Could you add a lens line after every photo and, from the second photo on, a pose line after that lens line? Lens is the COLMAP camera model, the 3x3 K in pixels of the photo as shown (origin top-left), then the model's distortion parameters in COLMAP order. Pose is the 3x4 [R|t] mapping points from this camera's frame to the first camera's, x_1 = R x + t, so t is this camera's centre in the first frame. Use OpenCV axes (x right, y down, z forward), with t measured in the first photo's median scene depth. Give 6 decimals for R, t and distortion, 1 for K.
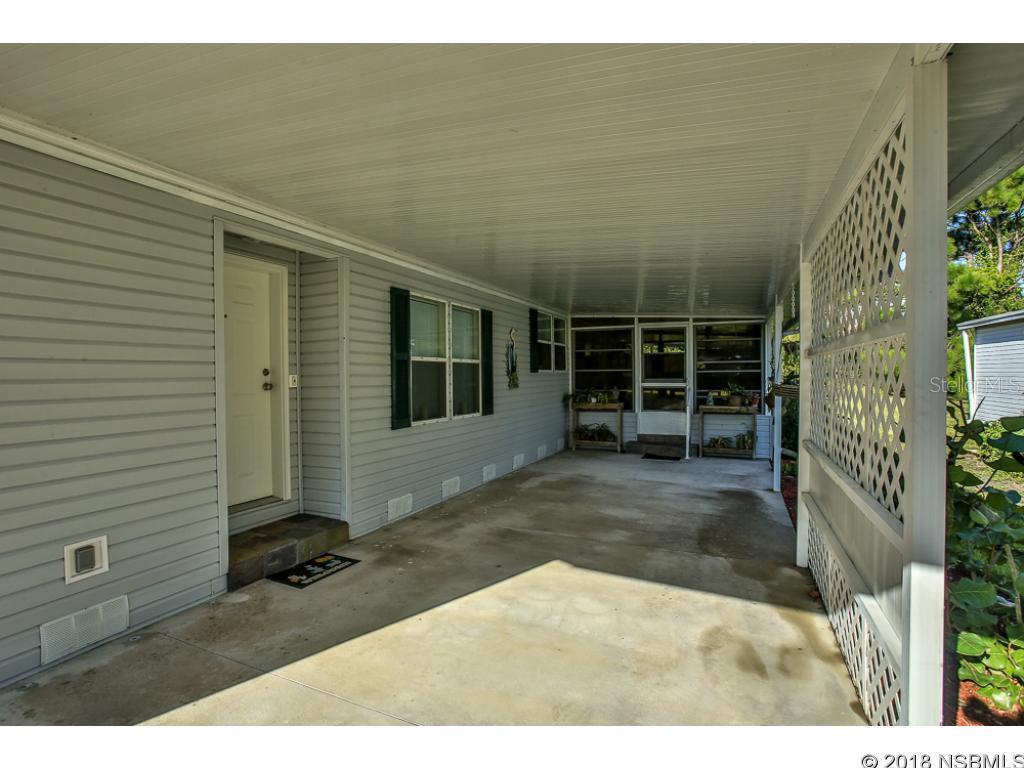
lens RADIAL K [[485.0, 0, 512.0], [0, 485.0, 384.0], [0, 0, 1]] dist [-0.054232, 0.000000]
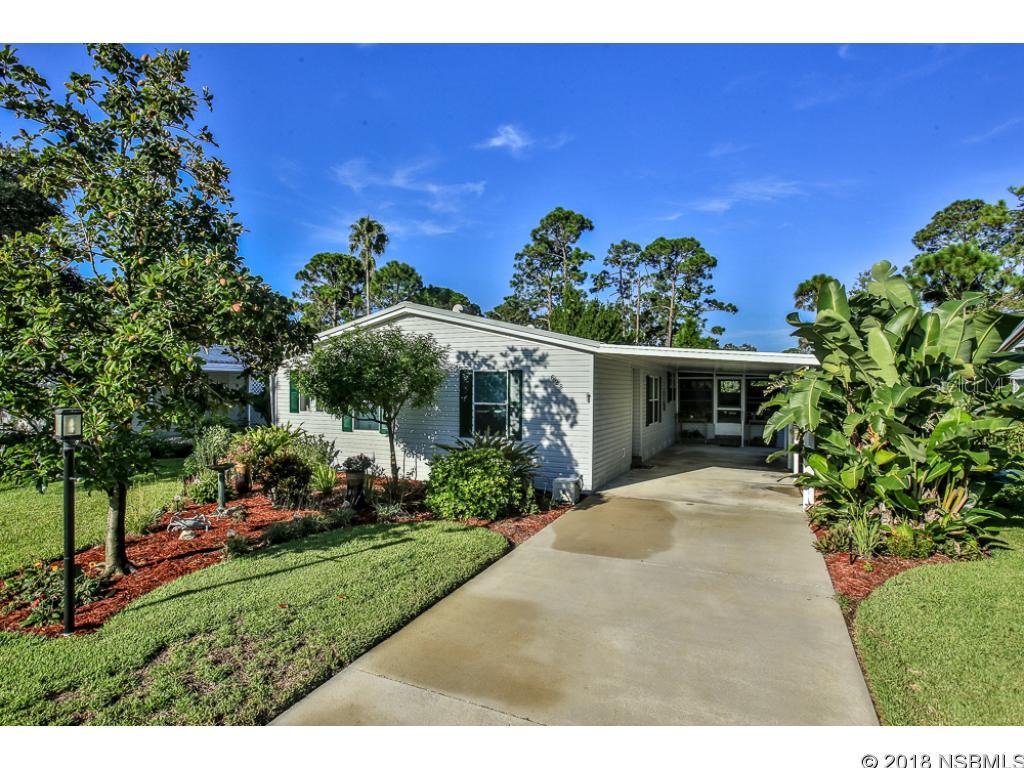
lens RADIAL K [[547.9, 0, 512.0], [0, 547.9, 384.0], [0, 0, 1]] dist [-0.054825, 0.000615]
pose [[0.999922, 0.012380, 0.001874, -0.544843], [-0.012332, 0.999634, -0.024088, -0.034176], [-0.002172, 0.024063, 0.999708, -1.139079]]
